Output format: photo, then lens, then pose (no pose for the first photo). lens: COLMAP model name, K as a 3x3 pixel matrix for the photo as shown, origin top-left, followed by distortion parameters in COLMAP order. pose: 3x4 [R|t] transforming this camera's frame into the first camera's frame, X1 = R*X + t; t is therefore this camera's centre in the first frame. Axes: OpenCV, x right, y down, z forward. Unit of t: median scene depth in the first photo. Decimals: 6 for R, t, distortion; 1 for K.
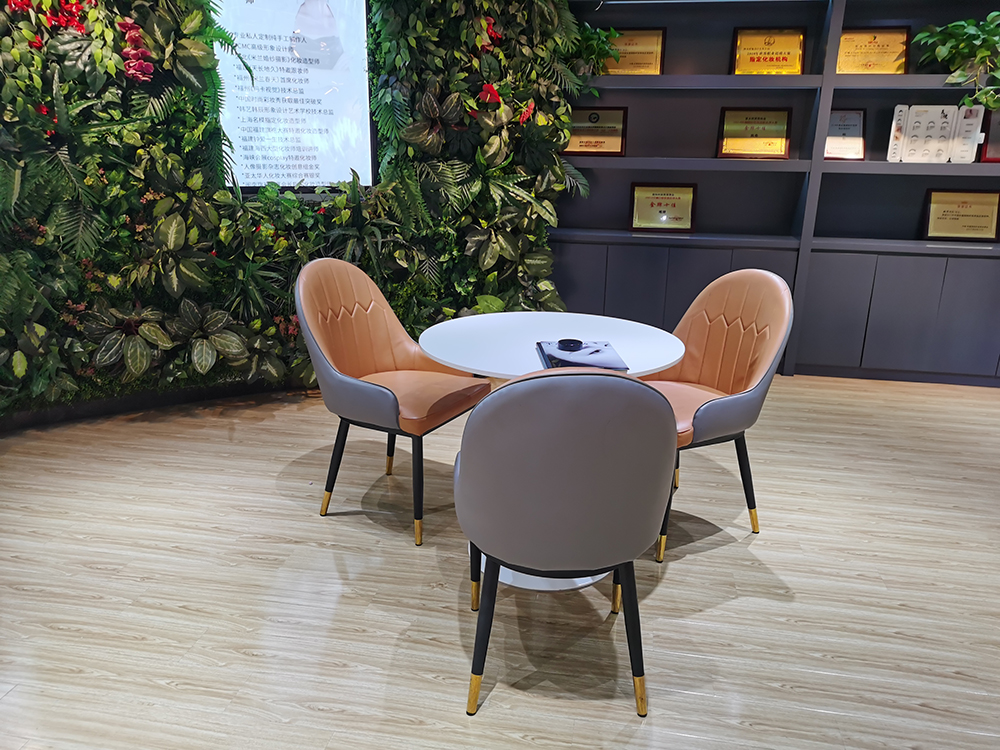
lens RADIAL K [[782.1, 0, 500.0], [0, 782.1, 375.0], [0, 0, 1]] dist [0.046286, -0.004353]
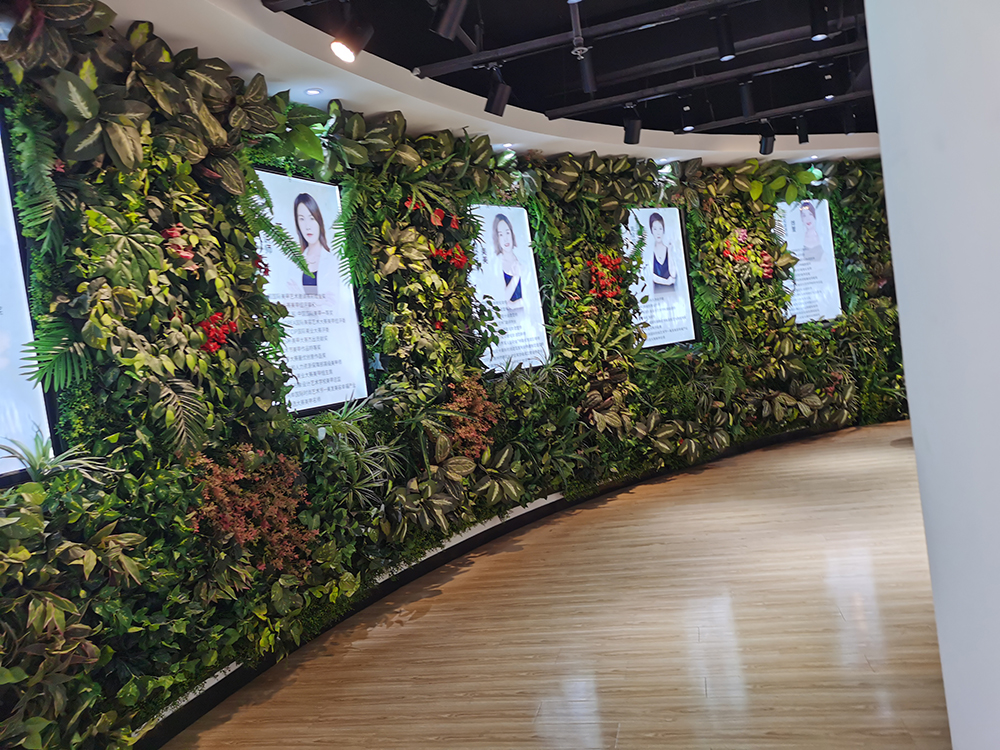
lens RADIAL K [[782.1, 0, 500.0], [0, 782.1, 375.0], [0, 0, 1]] dist [0.046286, -0.004353]
pose [[0.984789, -0.153516, -0.081381, -0.876706], [0.129775, 0.961307, -0.242996, 0.249735], [0.115536, 0.228739, 0.966608, -0.896273]]
